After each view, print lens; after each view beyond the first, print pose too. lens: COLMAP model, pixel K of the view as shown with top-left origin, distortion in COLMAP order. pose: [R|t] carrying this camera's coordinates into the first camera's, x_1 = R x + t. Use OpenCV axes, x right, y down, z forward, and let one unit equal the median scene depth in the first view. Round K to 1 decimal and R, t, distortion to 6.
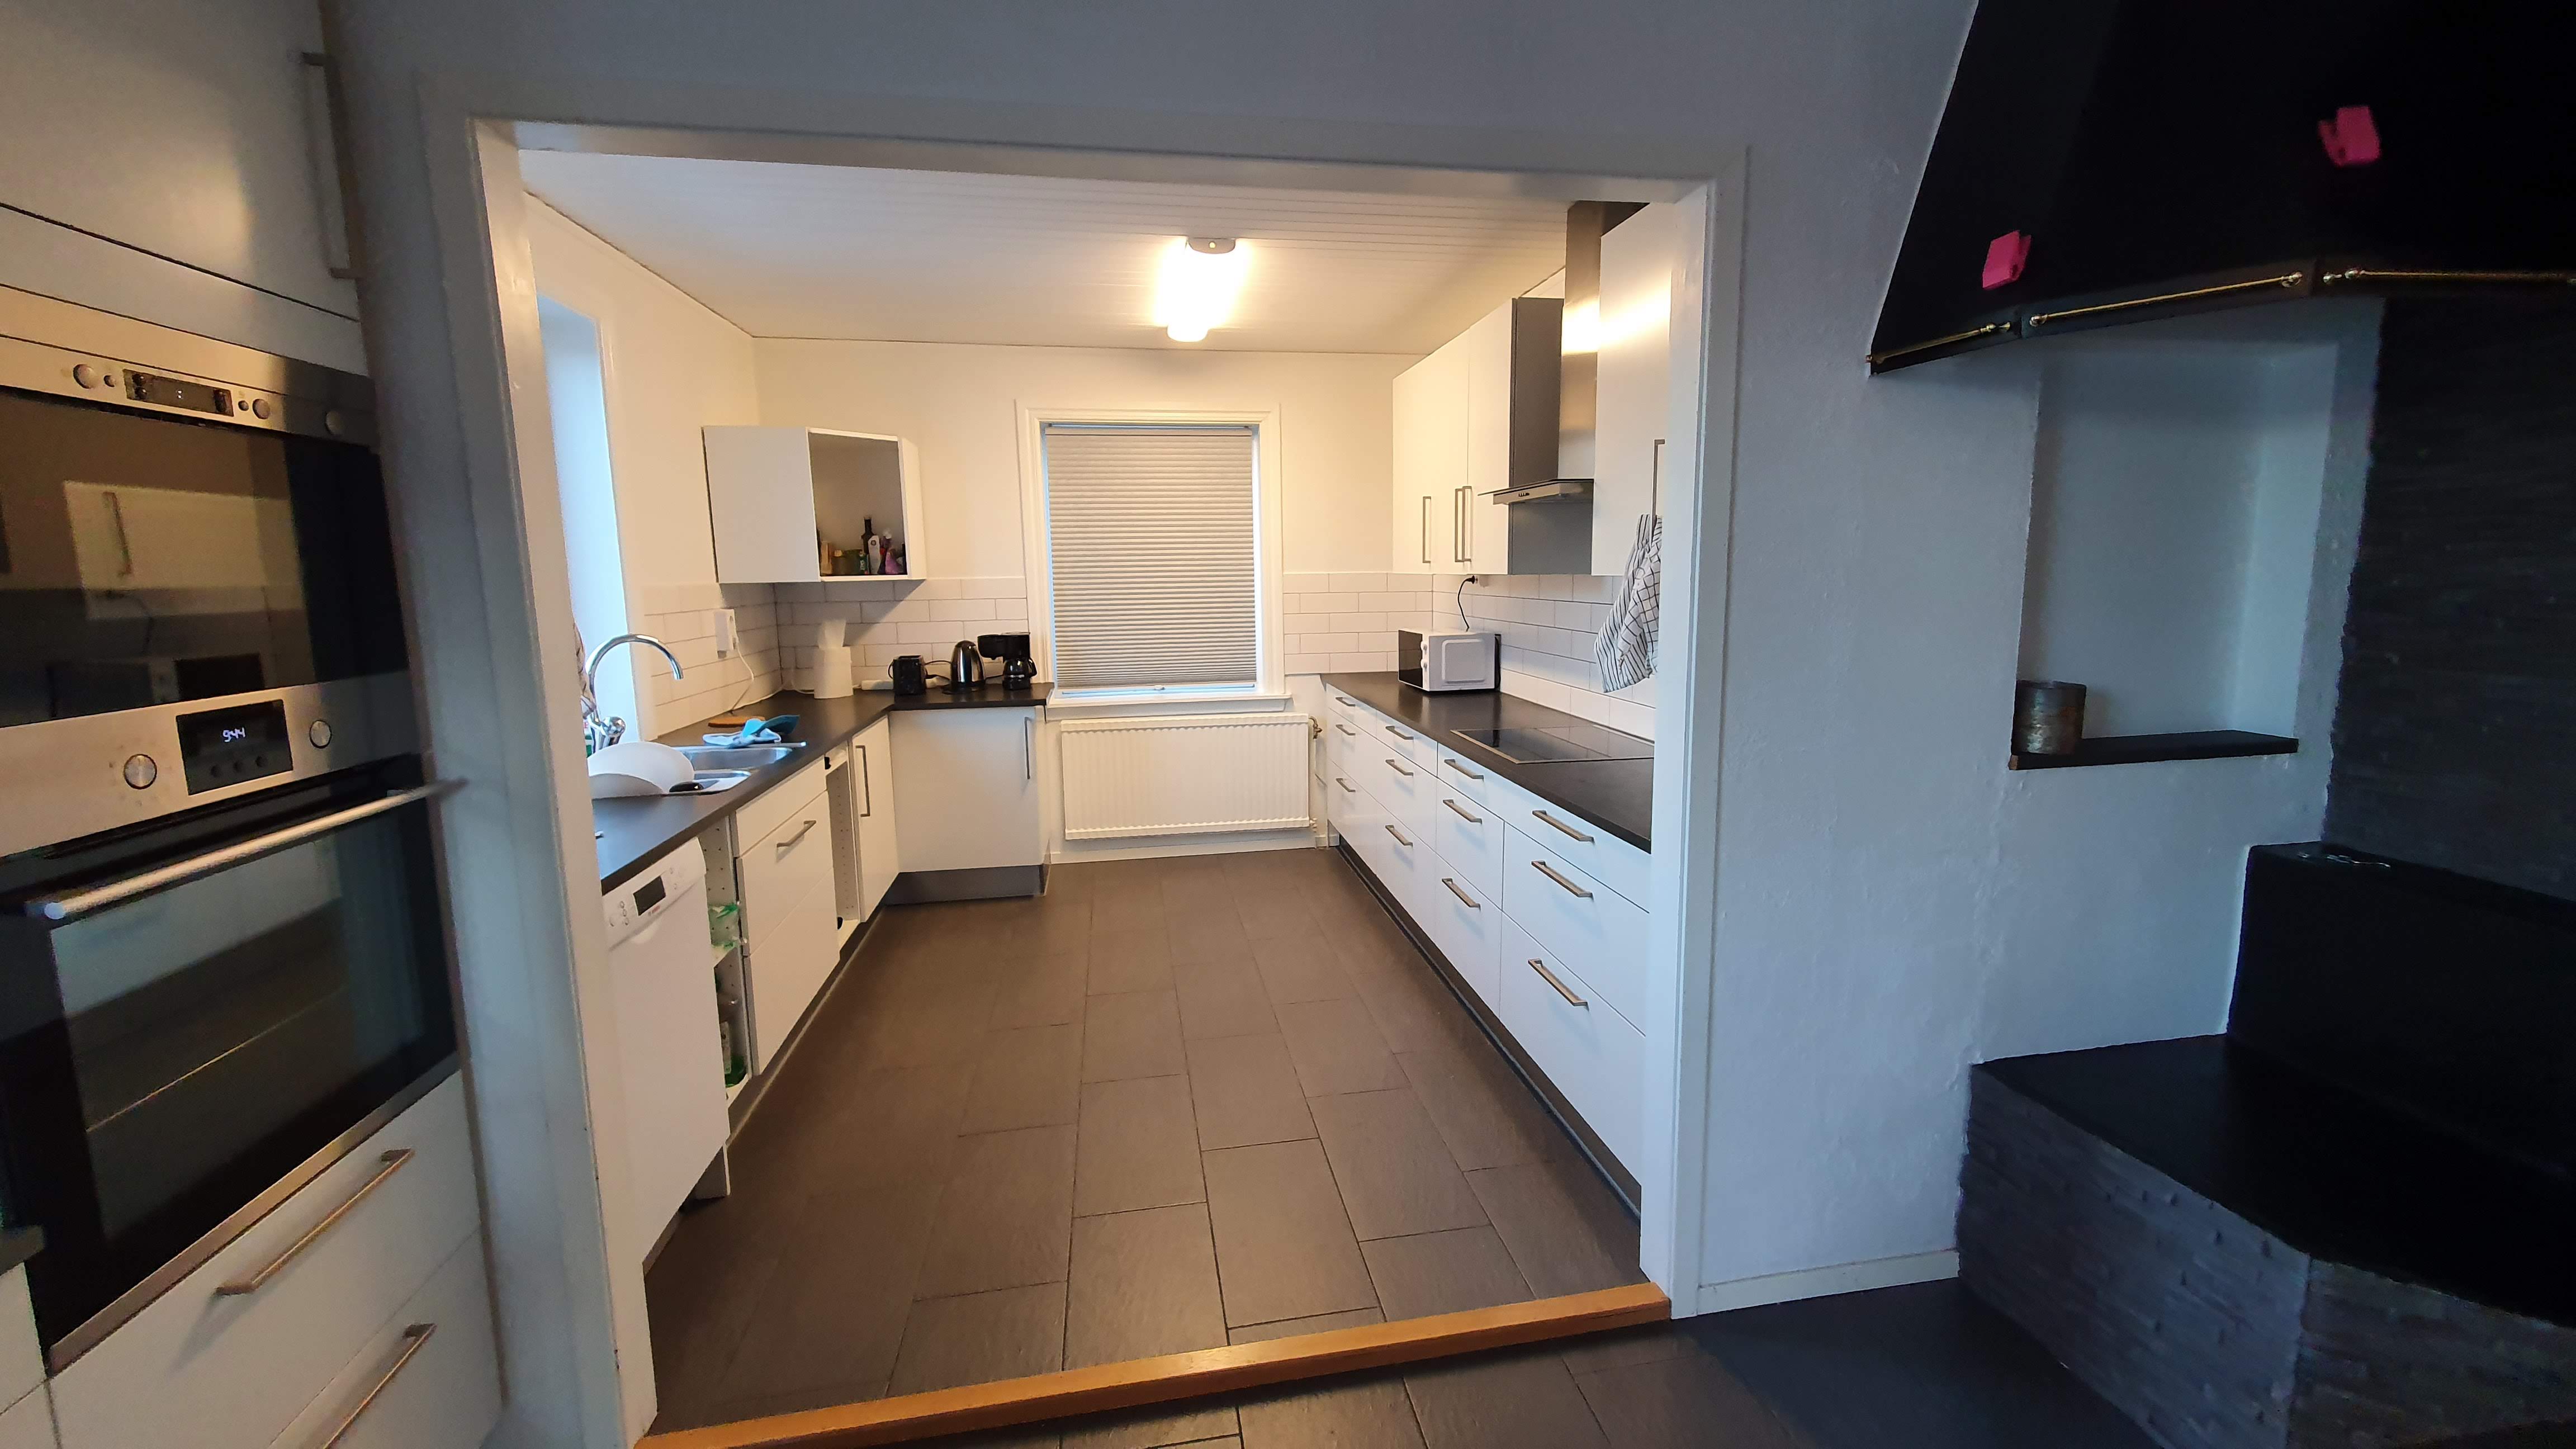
lens RADIAL K [[1015.4, 0, 1290.3], [0, 1015.4, 713.5], [0, 0, 1]] dist [-0.000183, 0.000044]
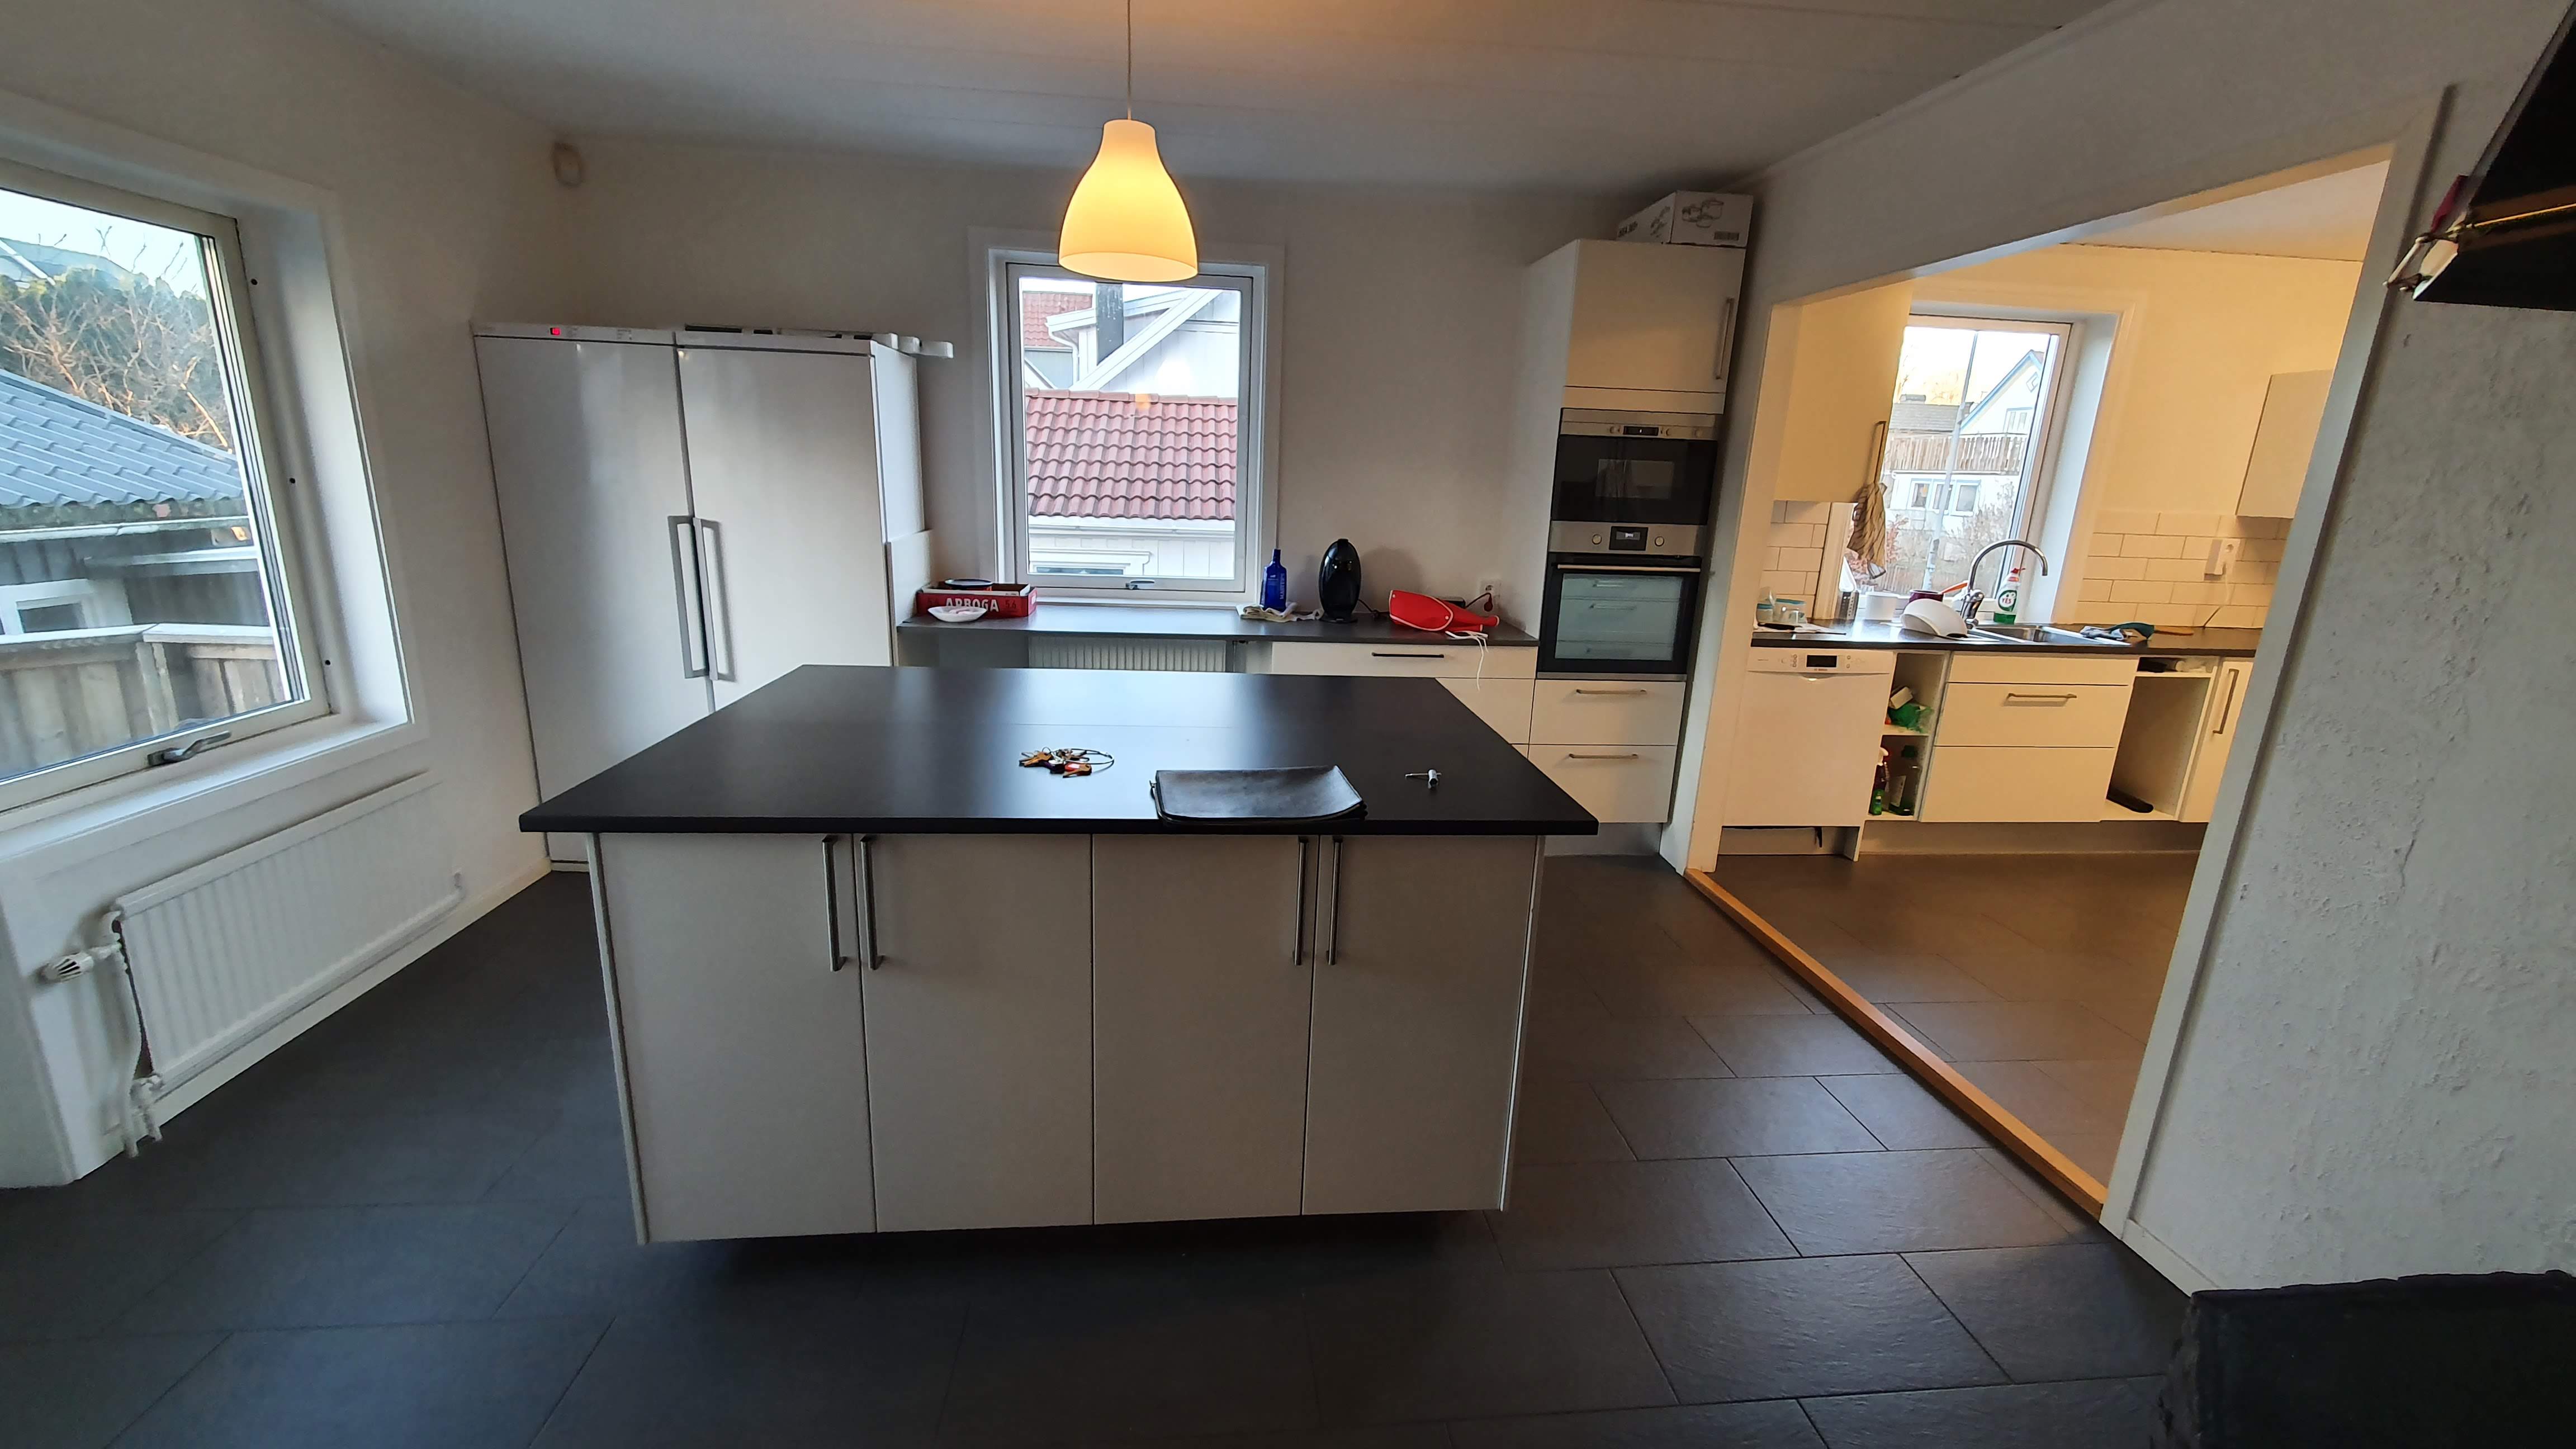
lens RADIAL K [[1015.4, 0, 1287.9], [0, 1015.4, 721.2], [0, 0, 1]] dist [-0.000183, 0.000044]
pose [[-0.075170, 0.255267, -0.963944, 1.929090], [-0.176018, 0.948103, 0.264799, -0.068590], [0.981513, 0.189576, -0.026337, 0.097171]]
